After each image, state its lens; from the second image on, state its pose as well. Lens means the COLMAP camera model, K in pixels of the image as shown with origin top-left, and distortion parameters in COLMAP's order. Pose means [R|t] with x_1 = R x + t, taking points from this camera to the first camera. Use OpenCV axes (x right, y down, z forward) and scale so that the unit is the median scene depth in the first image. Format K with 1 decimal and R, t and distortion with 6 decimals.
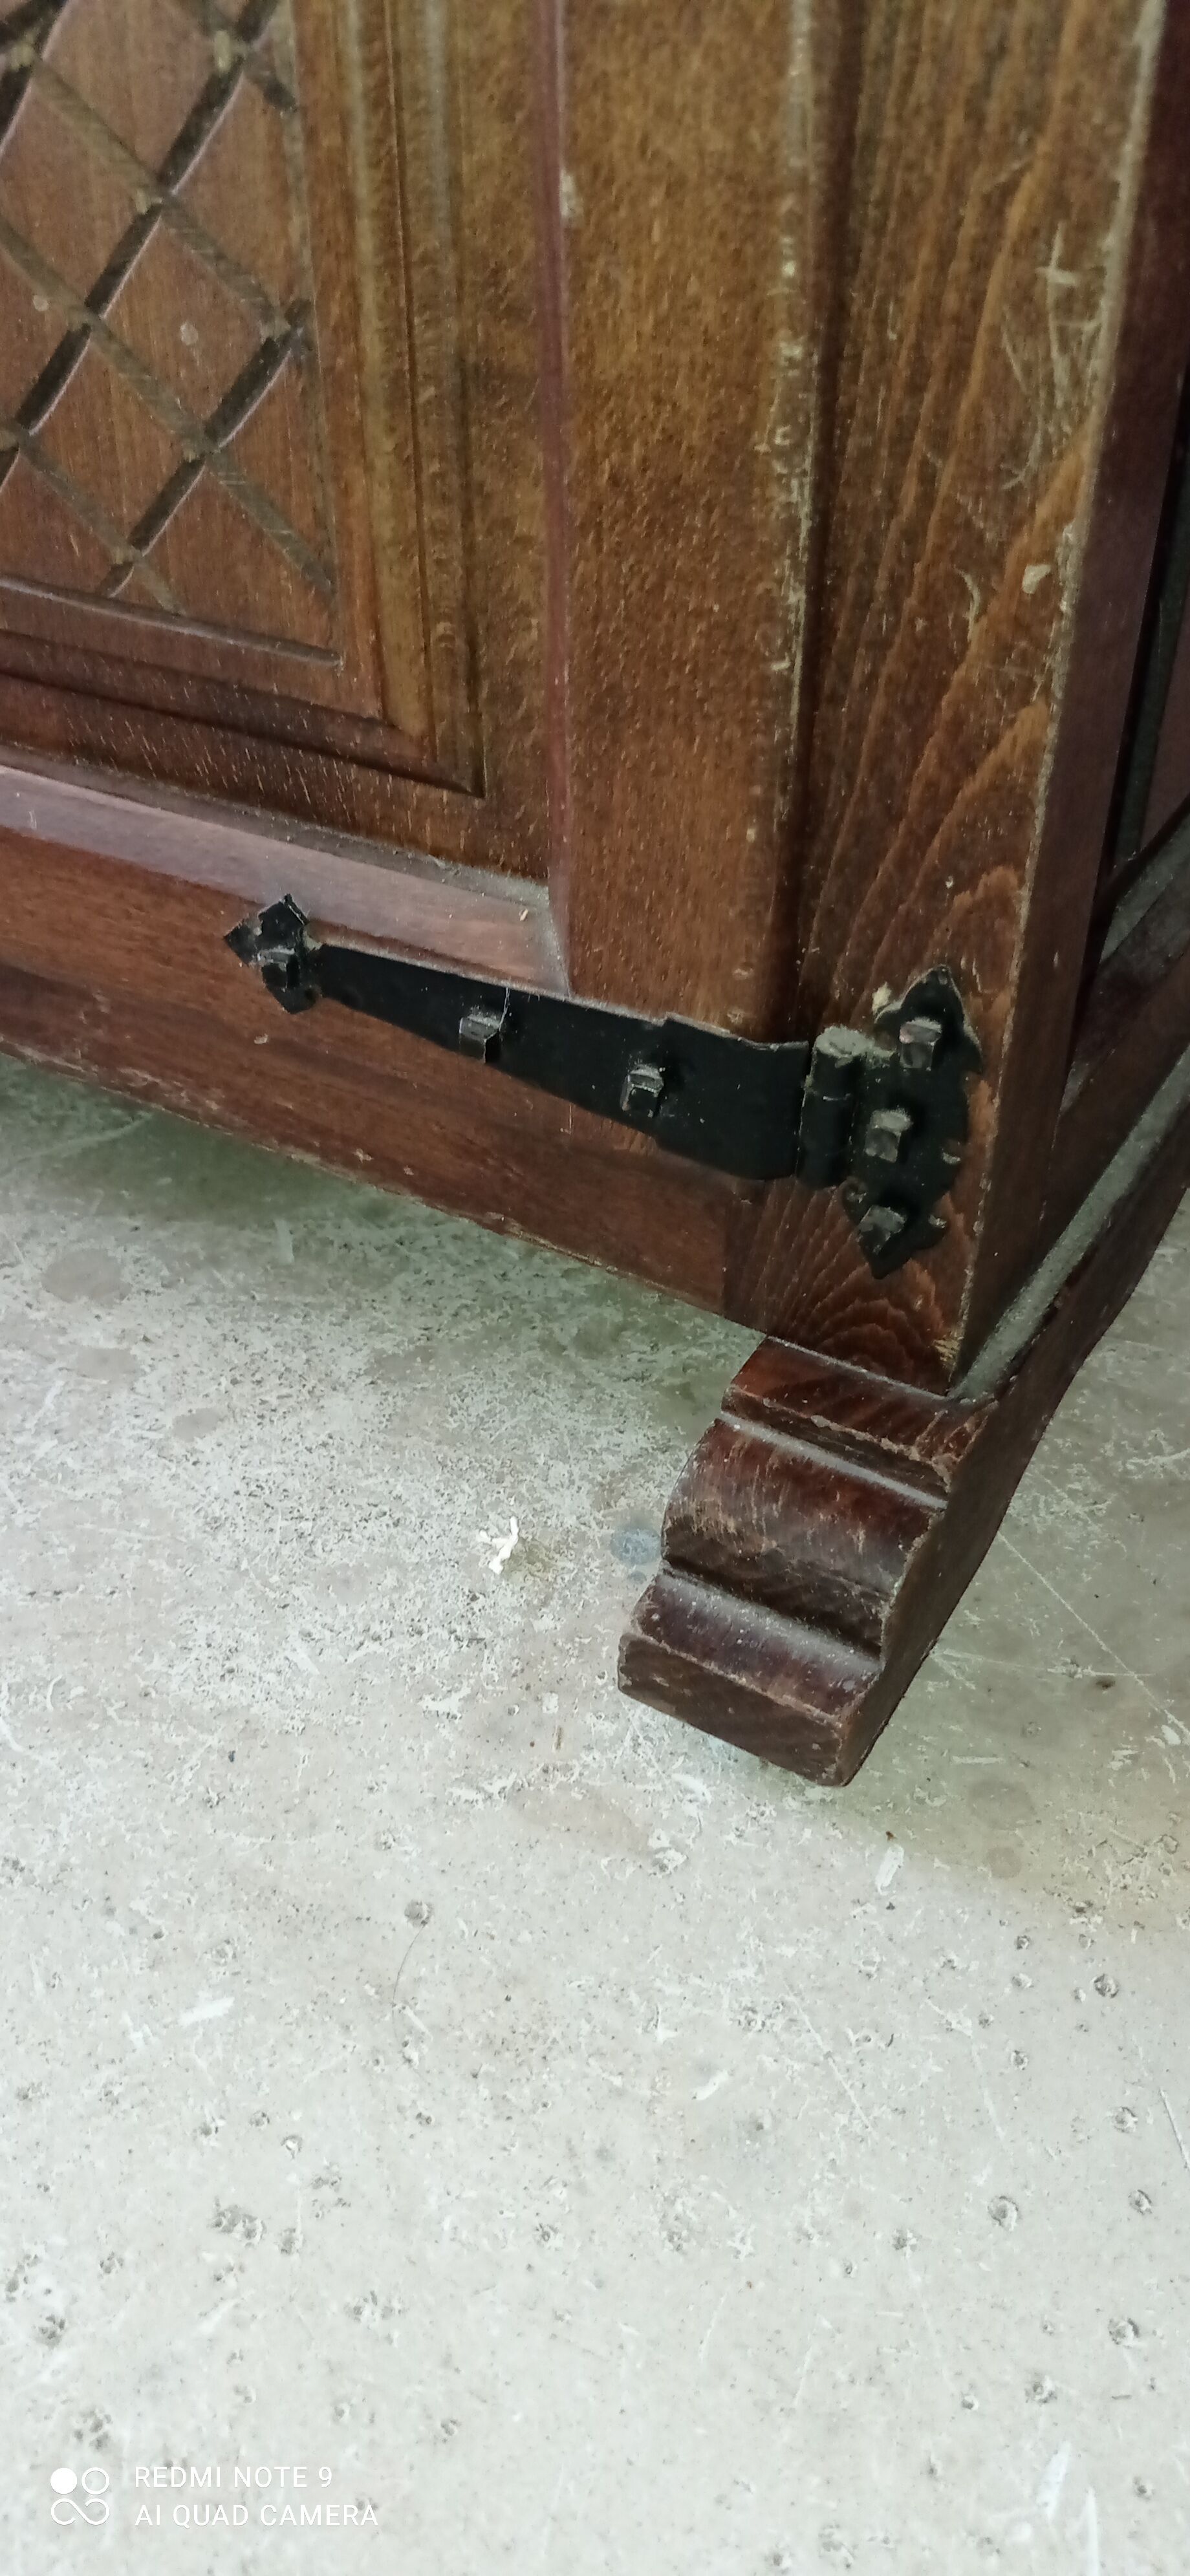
lens RADIAL K [[1912.4, 0, 627.0], [0, 1912.4, 1246.4], [0, 0, 1]] dist [0.004161, -0.000683]
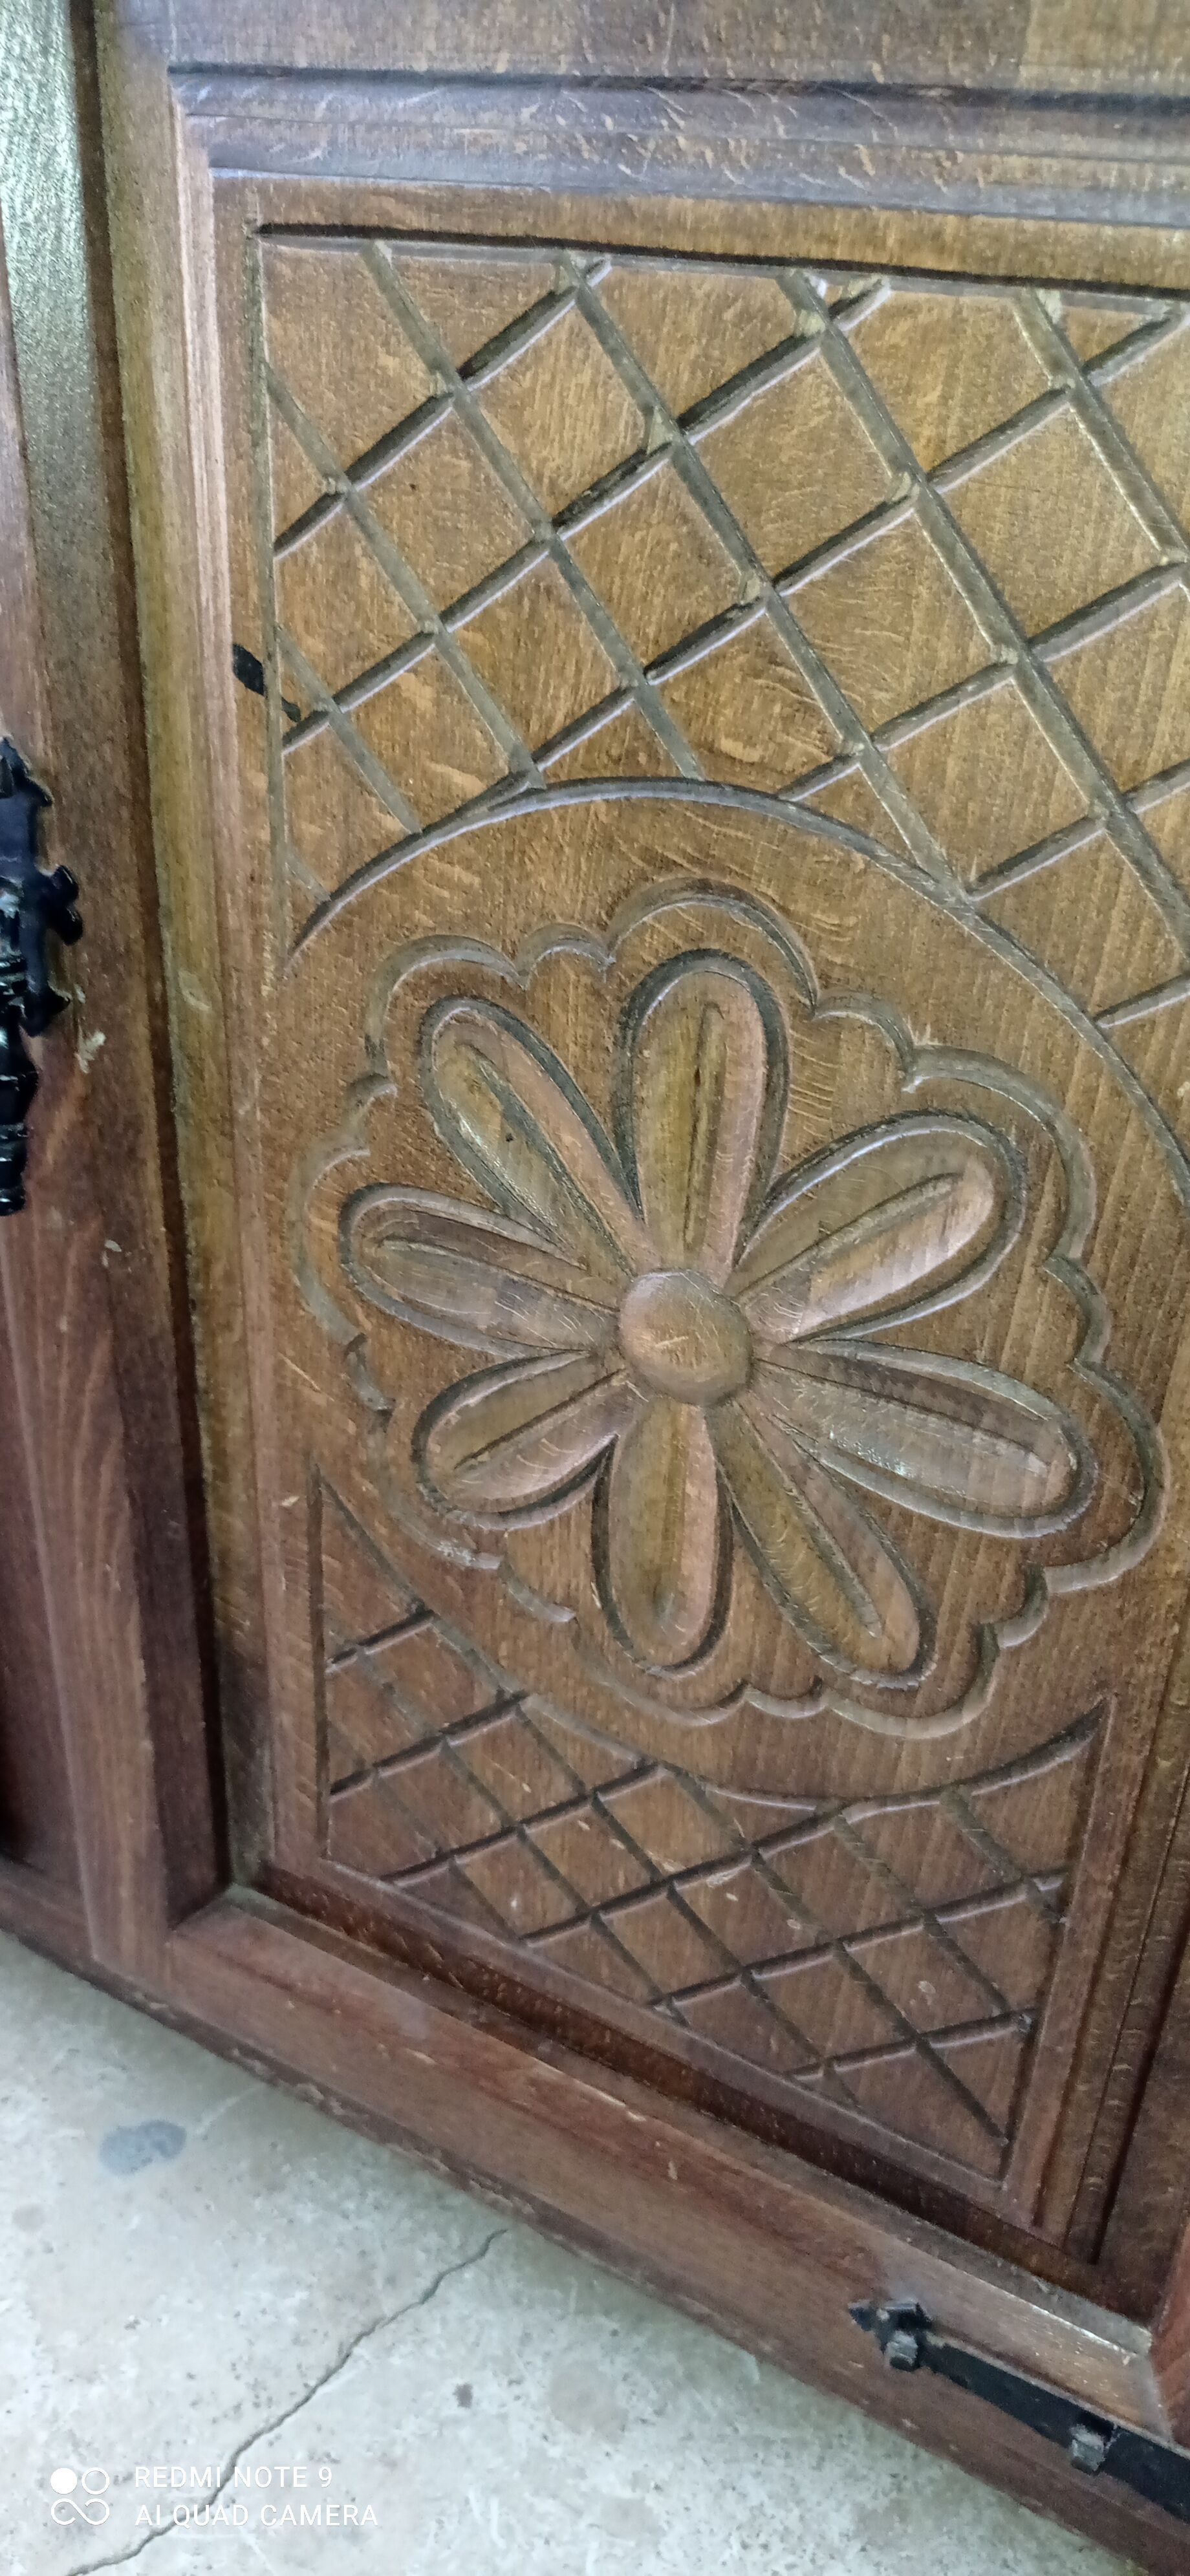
lens RADIAL K [[1917.2, 0, 598.6], [0, 1917.2, 1282.2], [0, 0, 1]] dist [0.016082, -0.006470]
pose [[0.999565, 0.025930, 0.014044, -0.422287], [-0.023579, 0.988788, -0.147451, -0.656096], [-0.017709, 0.147055, 0.988970, -0.342430]]
